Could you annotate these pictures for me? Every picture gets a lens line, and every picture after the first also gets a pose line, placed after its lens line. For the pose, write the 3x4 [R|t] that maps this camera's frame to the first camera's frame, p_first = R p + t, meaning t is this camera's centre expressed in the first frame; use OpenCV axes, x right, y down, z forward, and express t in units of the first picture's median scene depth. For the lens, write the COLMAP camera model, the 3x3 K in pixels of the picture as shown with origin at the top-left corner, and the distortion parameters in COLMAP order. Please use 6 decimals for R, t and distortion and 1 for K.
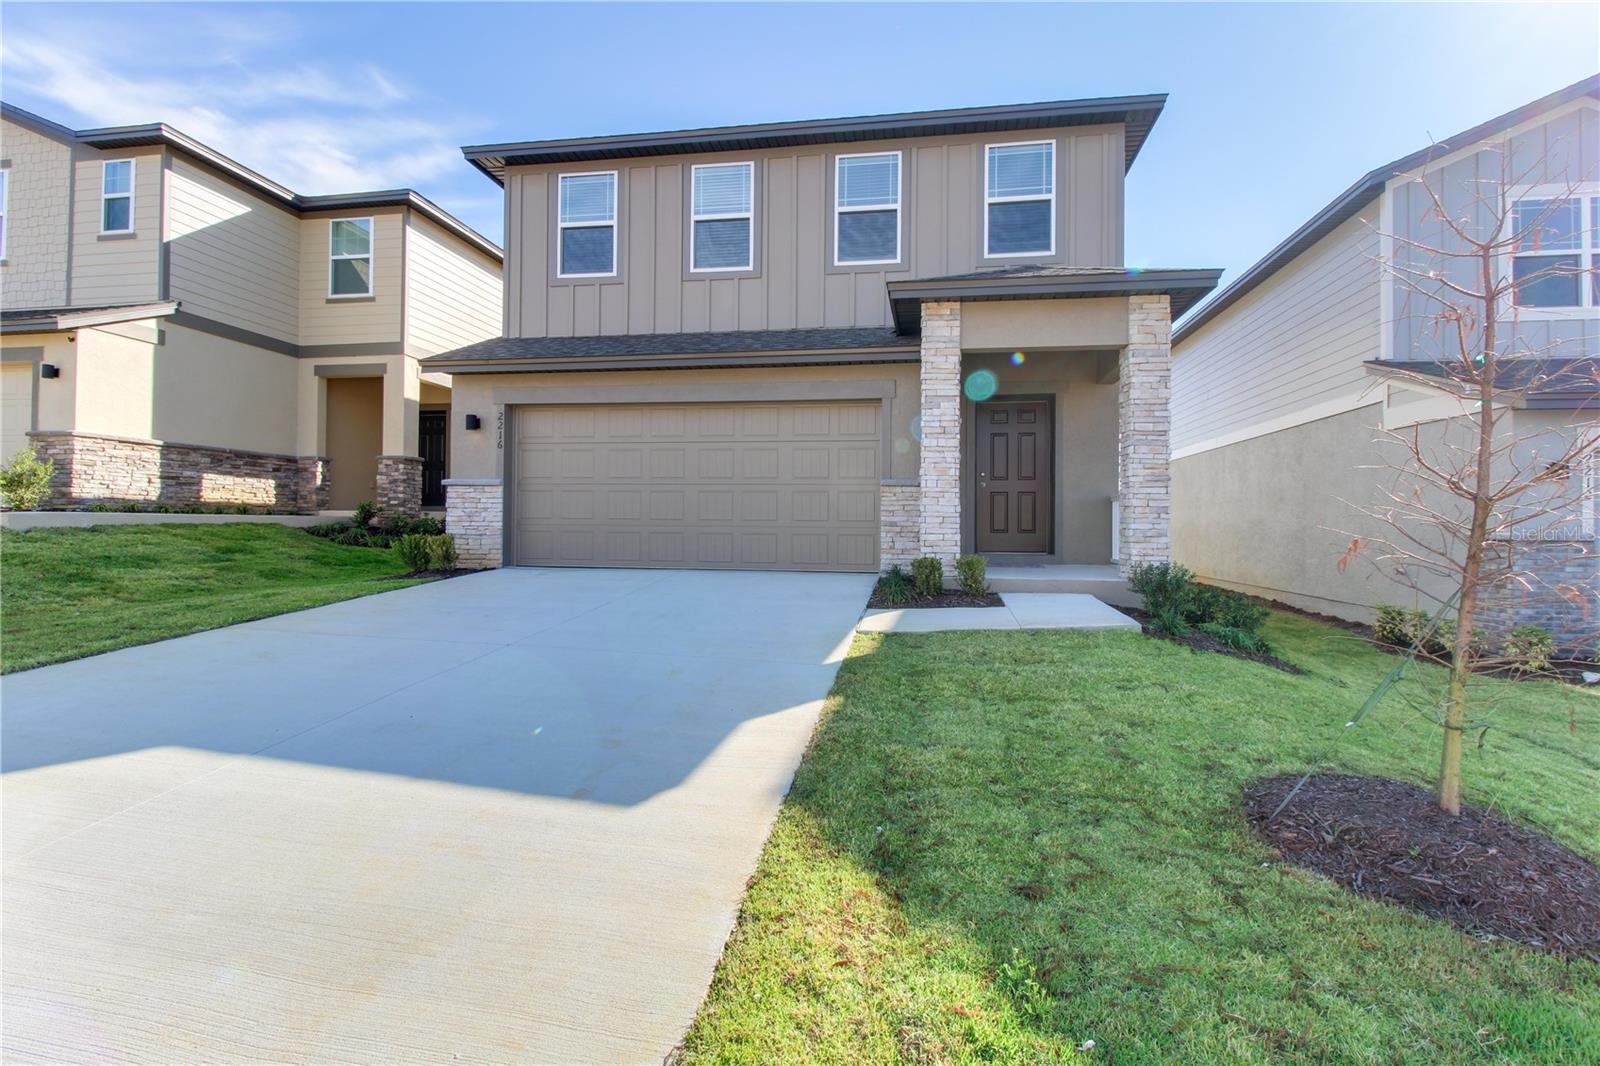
lens RADIAL K [[733.4, 0, 812.6], [0, 733.4, 524.0], [0, 0, 1]] dist [0.005805, -0.007046]
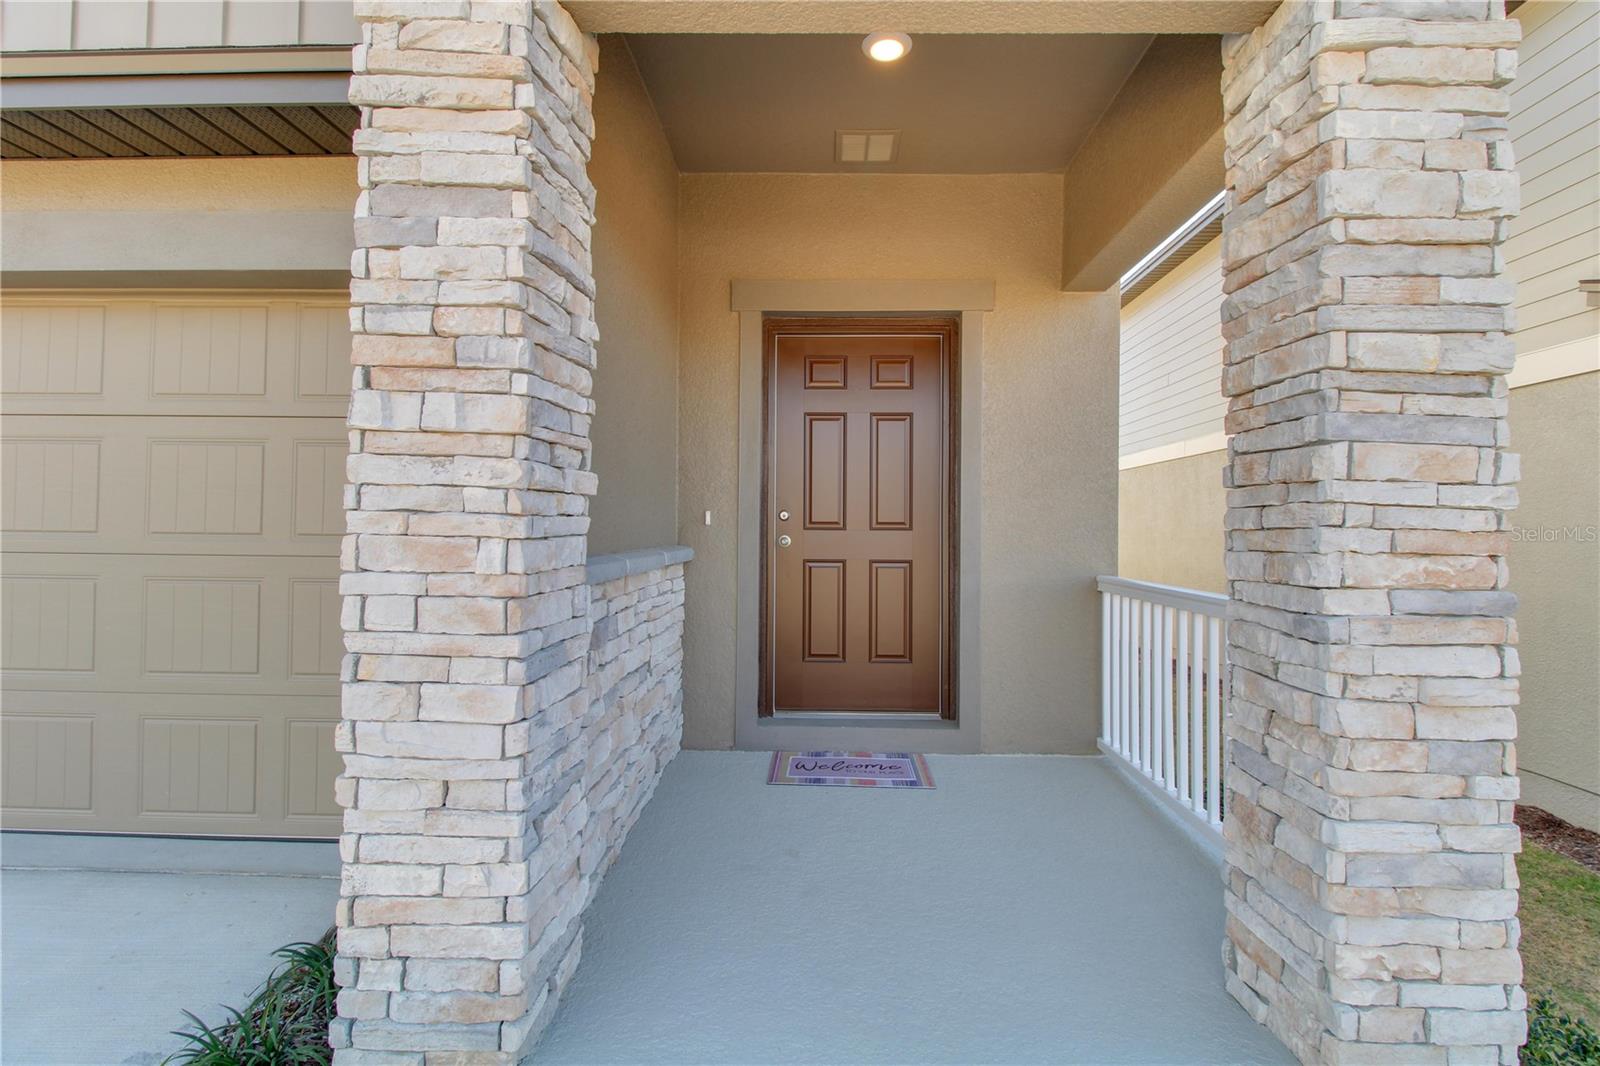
lens RADIAL K [[733.4, 0, 804.9], [0, 733.4, 528.2], [0, 0, 1]] dist [0.005805, -0.007046]
pose [[0.991481, 0.001915, 0.130238, 0.190141], [-0.001996, 0.999998, 0.000491, -0.060309], [-0.130237, -0.000747, 0.991483, 0.597359]]
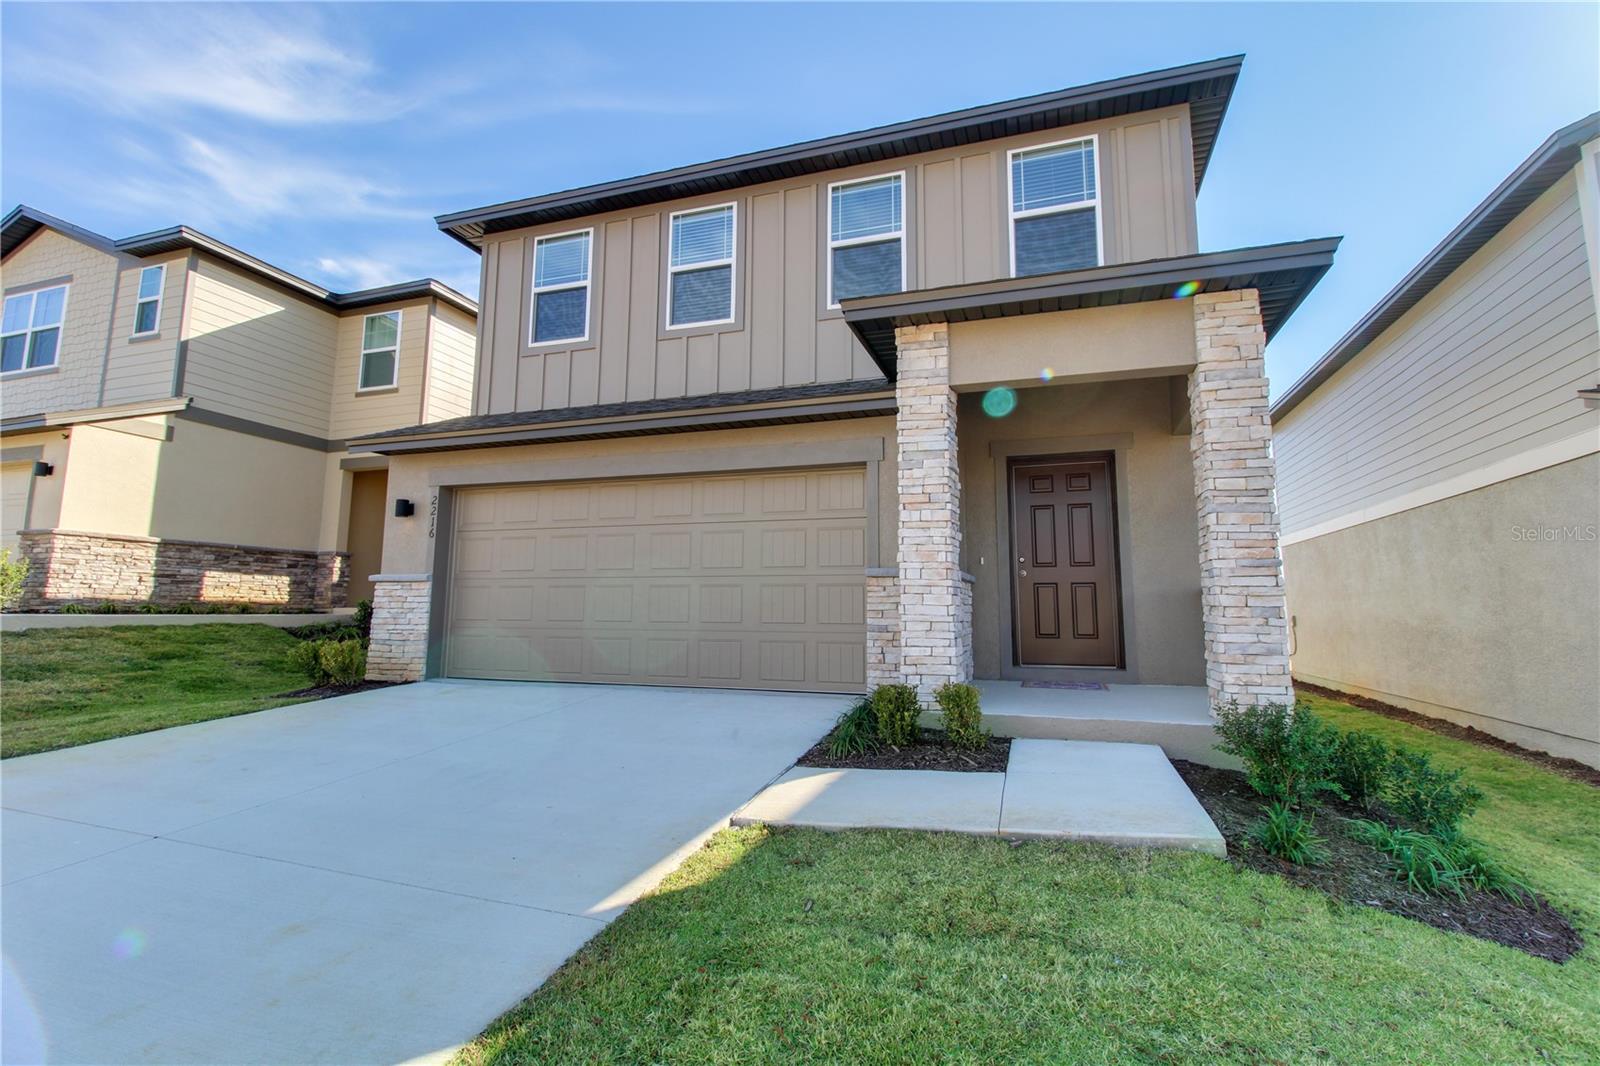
lens RADIAL K [[733.4, 0, 806.1], [0, 733.4, 522.7], [0, 0, 1]] dist [0.005805, -0.007046]
pose [[0.988057, -0.022264, -0.152469, 0.128918], [0.003351, 0.992377, -0.123191, -0.013695], [0.154050, 0.121209, 0.980600, 0.222506]]
